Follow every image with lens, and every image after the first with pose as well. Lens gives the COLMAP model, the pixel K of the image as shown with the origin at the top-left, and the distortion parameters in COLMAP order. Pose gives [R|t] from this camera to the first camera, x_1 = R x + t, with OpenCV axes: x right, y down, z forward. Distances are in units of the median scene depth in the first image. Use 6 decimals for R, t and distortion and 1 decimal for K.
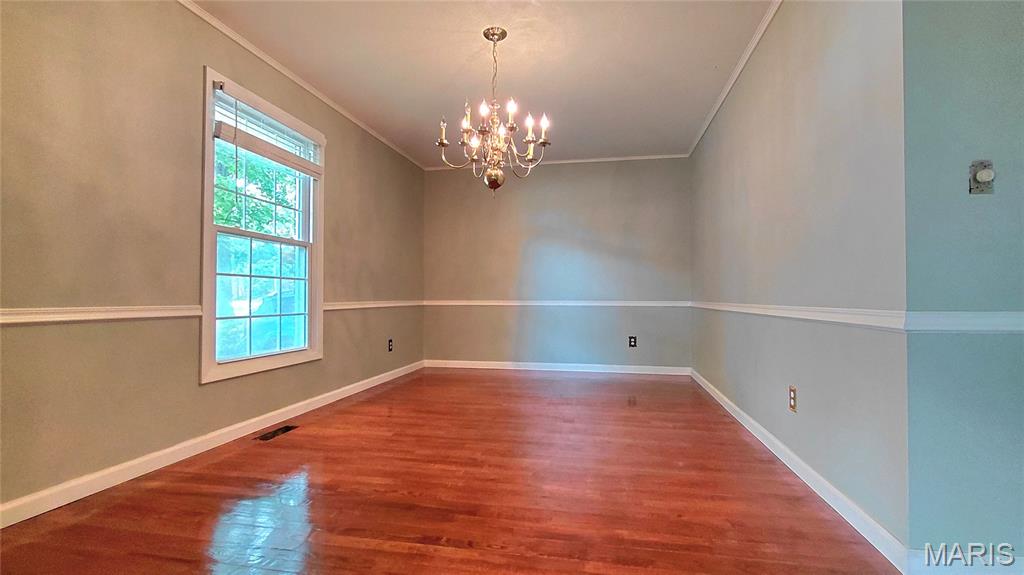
lens RADIAL K [[471.1, 0, 512.0], [0, 471.1, 287.5], [0, 0, 1]] dist [-0.003332, -0.000574]
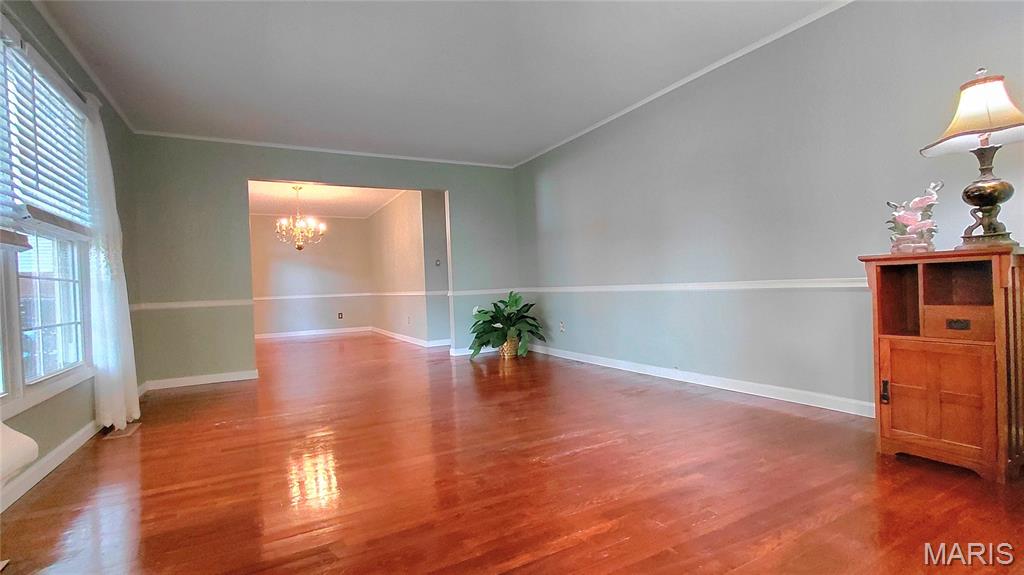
lens RADIAL K [[471.1, 0, 512.0], [0, 471.1, 287.5], [0, 0, 1]] dist [-0.003332, -0.000574]
pose [[0.771627, -0.032983, 0.635220, -0.720362], [0.025094, 0.999456, 0.021412, -0.033461], [-0.635580, -0.000582, 0.772035, -1.555220]]
